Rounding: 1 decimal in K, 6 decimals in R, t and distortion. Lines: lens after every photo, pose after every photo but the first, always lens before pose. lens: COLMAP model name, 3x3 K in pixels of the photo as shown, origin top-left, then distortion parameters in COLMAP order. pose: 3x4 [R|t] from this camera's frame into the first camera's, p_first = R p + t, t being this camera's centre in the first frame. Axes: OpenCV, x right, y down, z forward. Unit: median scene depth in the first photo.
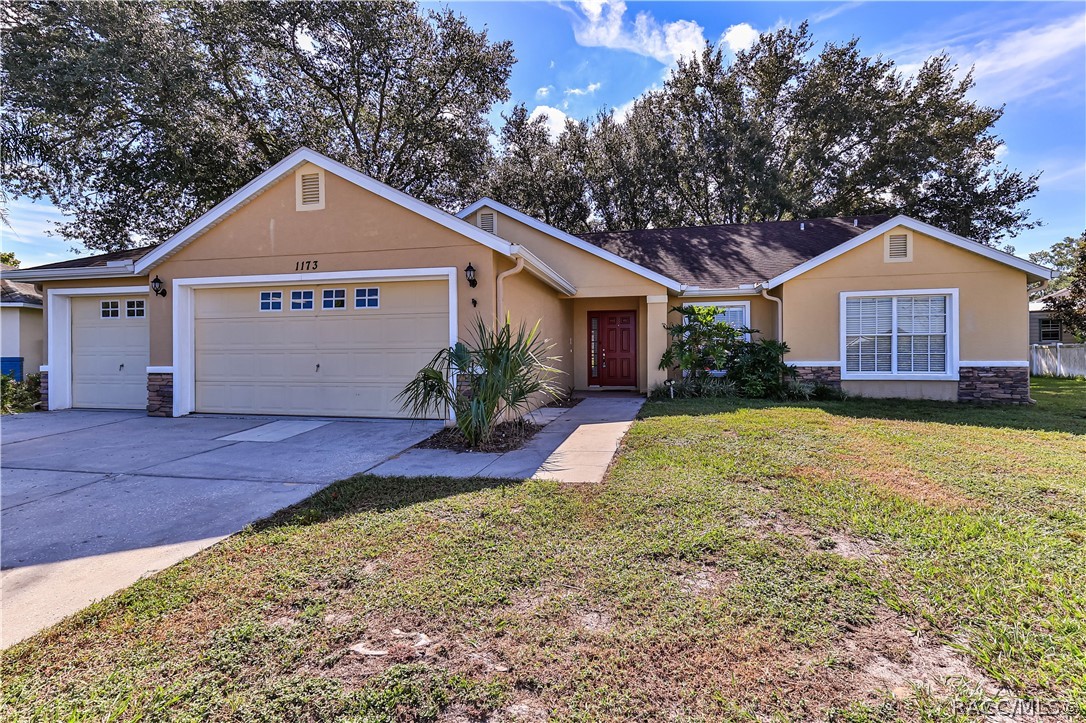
lens RADIAL K [[502.0, 0, 547.8], [0, 502.0, 362.5], [0, 0, 1]] dist [0.010707, -0.000826]
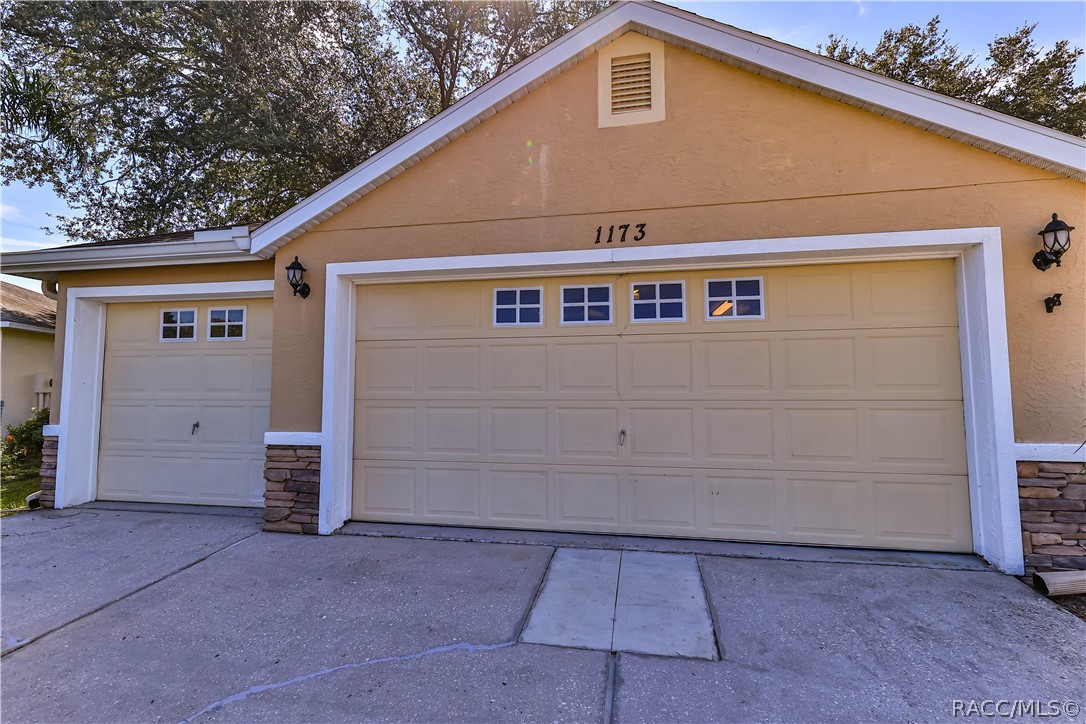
lens RADIAL K [[502.0, 0, 538.2], [0, 502.0, 359.8], [0, 0, 1]] dist [0.010707, -0.000826]
pose [[0.999650, 0.005801, 0.025804, -0.480453], [-0.003828, 0.997110, -0.075870, -0.024602], [-0.026170, 0.075745, 0.996784, 0.432472]]
